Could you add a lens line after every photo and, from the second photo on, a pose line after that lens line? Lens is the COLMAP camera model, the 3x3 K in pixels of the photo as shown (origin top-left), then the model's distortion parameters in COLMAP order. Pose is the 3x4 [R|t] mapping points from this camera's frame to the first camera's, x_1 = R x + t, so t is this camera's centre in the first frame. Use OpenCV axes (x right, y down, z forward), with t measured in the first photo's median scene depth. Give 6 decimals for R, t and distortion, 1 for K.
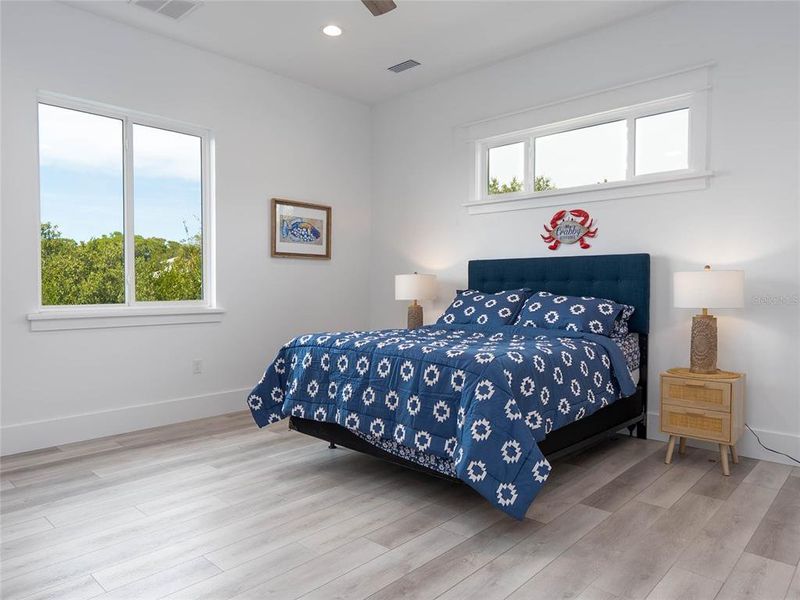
lens RADIAL K [[535.0, 0, 400.0], [0, 535.0, 300.0], [0, 0, 1]] dist [-0.000580, -0.002032]
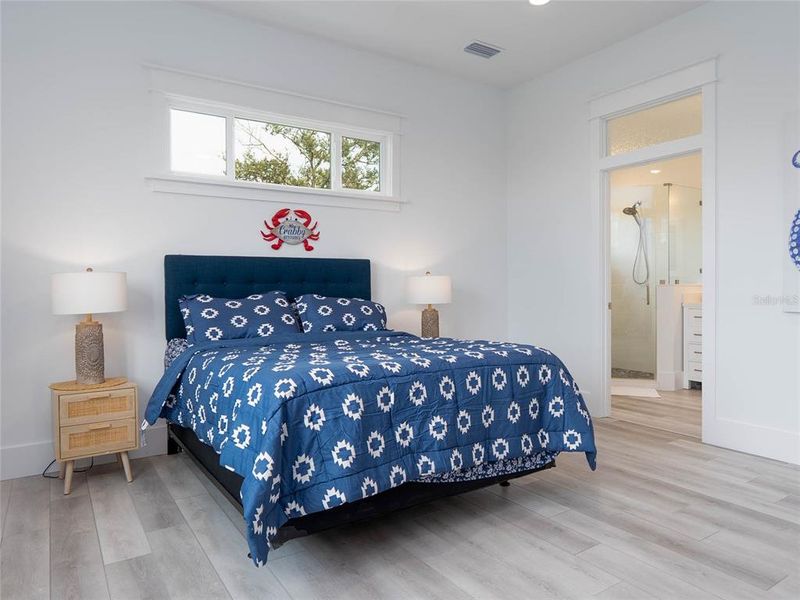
lens RADIAL K [[535.0, 0, 400.0], [0, 535.0, 300.0], [0, 0, 1]] dist [-0.000580, -0.002032]
pose [[0.232959, -0.026165, 0.972134, -0.606719], [0.034122, 0.999242, 0.018718, -0.017648], [-0.971888, 0.028810, 0.233675, 0.624250]]
